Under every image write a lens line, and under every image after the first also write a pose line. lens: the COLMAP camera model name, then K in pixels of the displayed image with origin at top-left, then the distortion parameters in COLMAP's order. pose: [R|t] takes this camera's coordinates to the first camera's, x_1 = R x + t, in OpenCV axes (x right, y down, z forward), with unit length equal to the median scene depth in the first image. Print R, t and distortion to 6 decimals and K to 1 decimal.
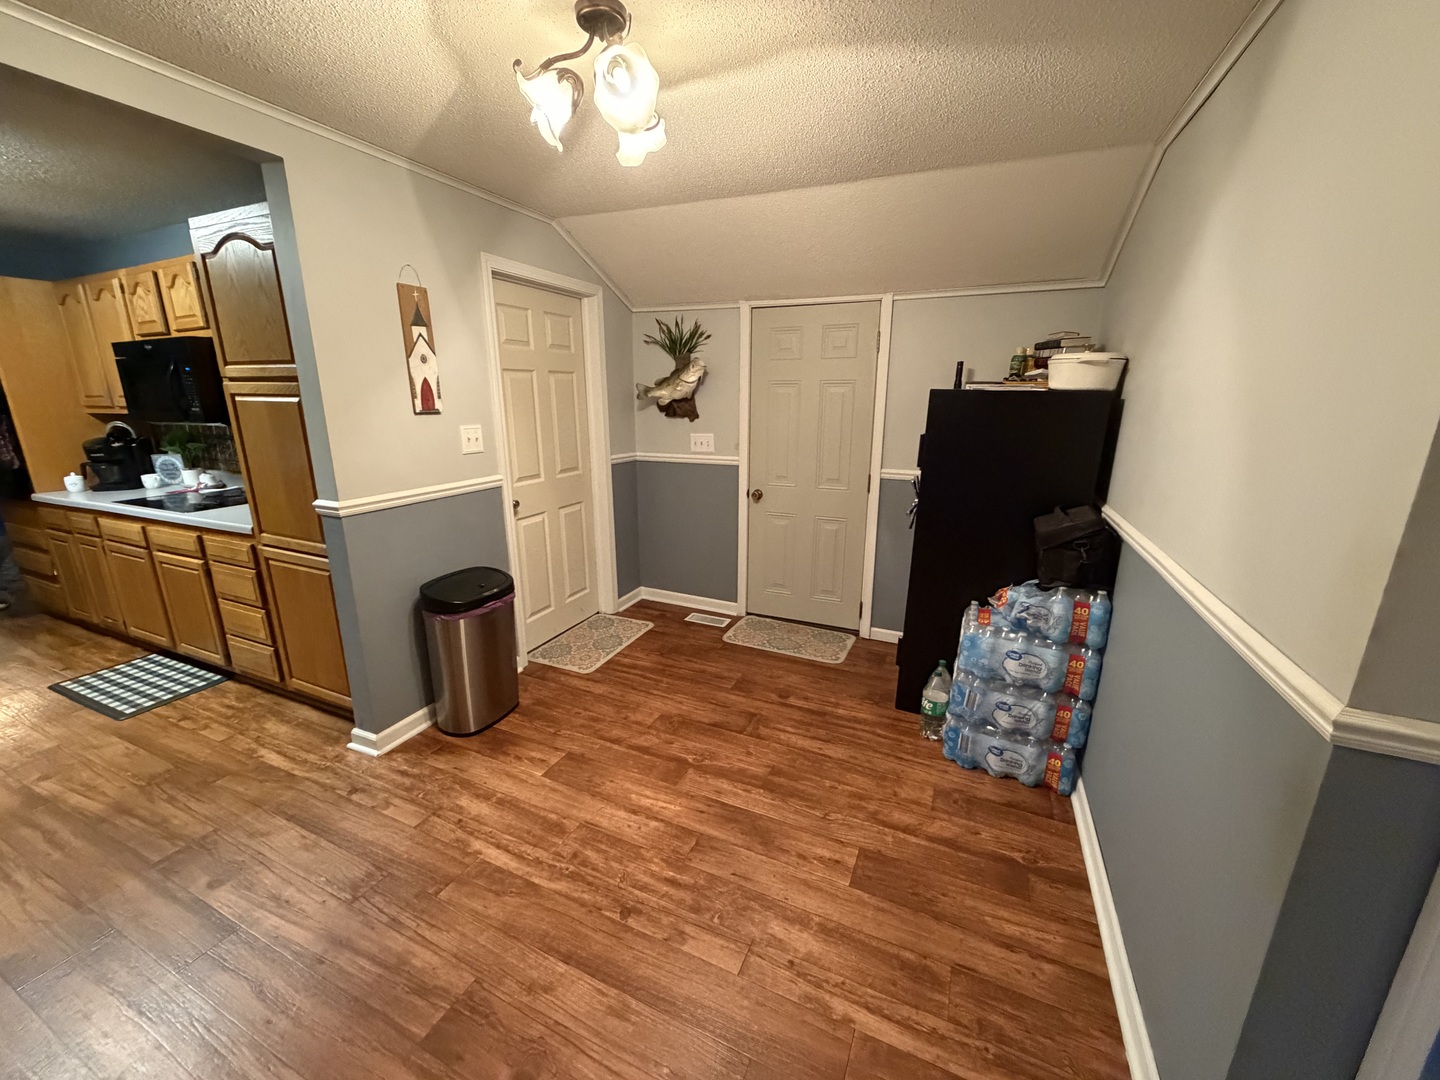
lens RADIAL K [[571.7, 0, 715.9], [0, 571.7, 538.8], [0, 0, 1]] dist [0.000092, 0.000010]
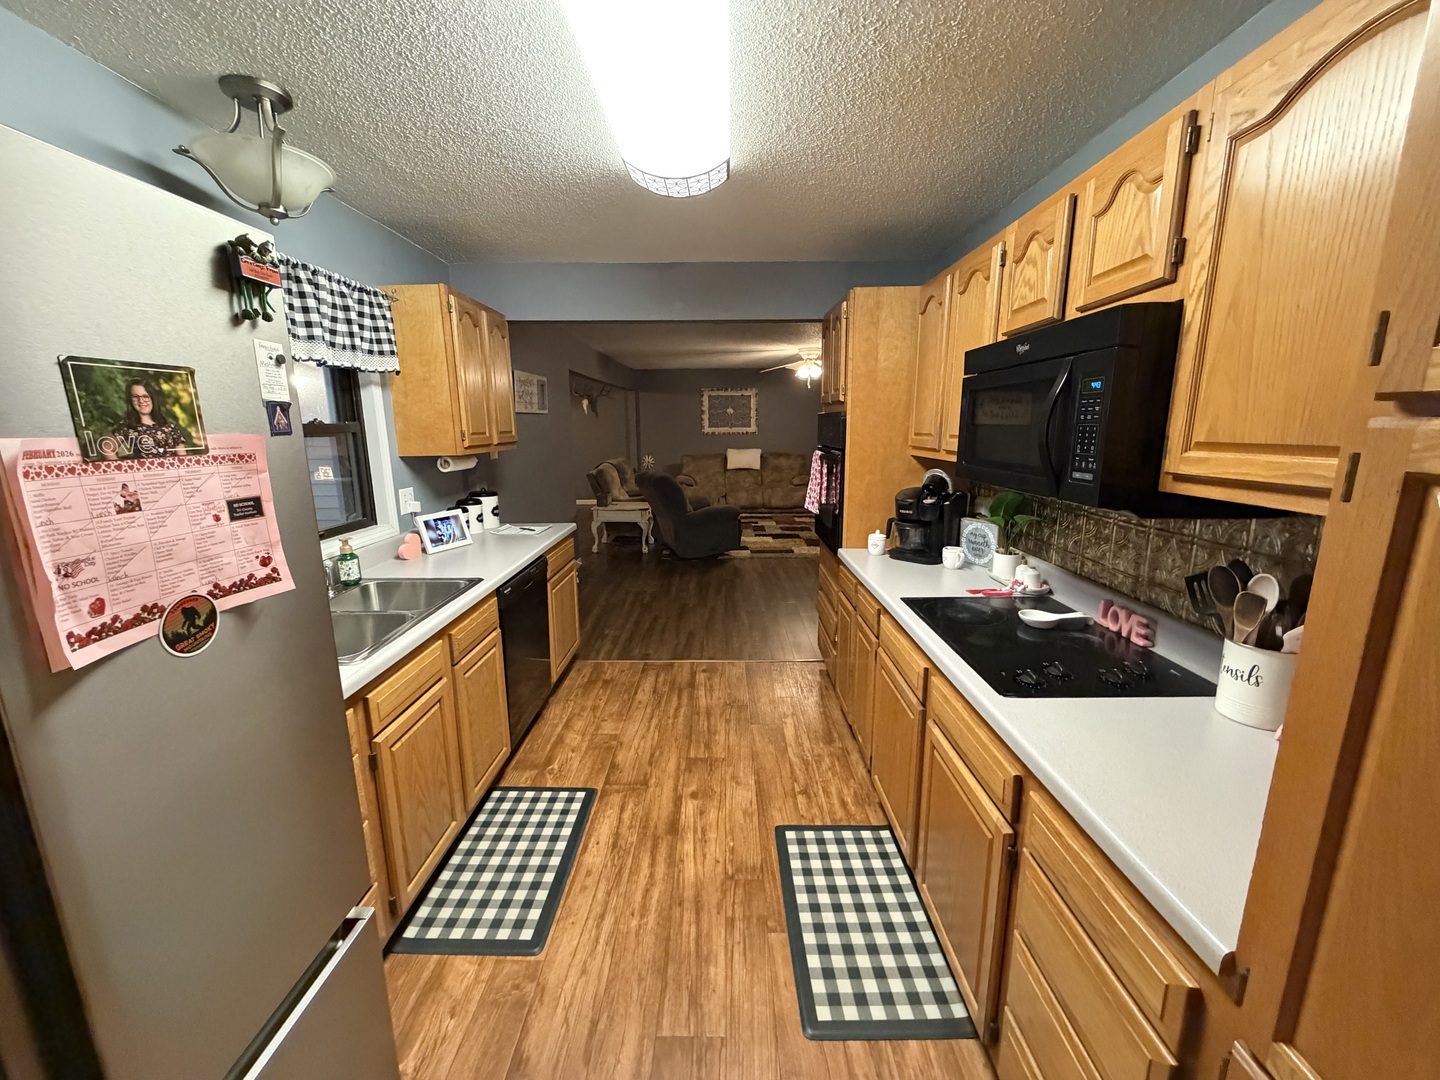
lens RADIAL K [[571.7, 0, 715.9], [0, 571.7, 538.8], [0, 0, 1]] dist [0.000092, 0.000010]
pose [[0.404135, 0.183350, -0.896135, -0.559686], [-0.220014, 0.970426, 0.099329, -0.144446], [0.887845, 0.157020, 0.432523, 0.510230]]
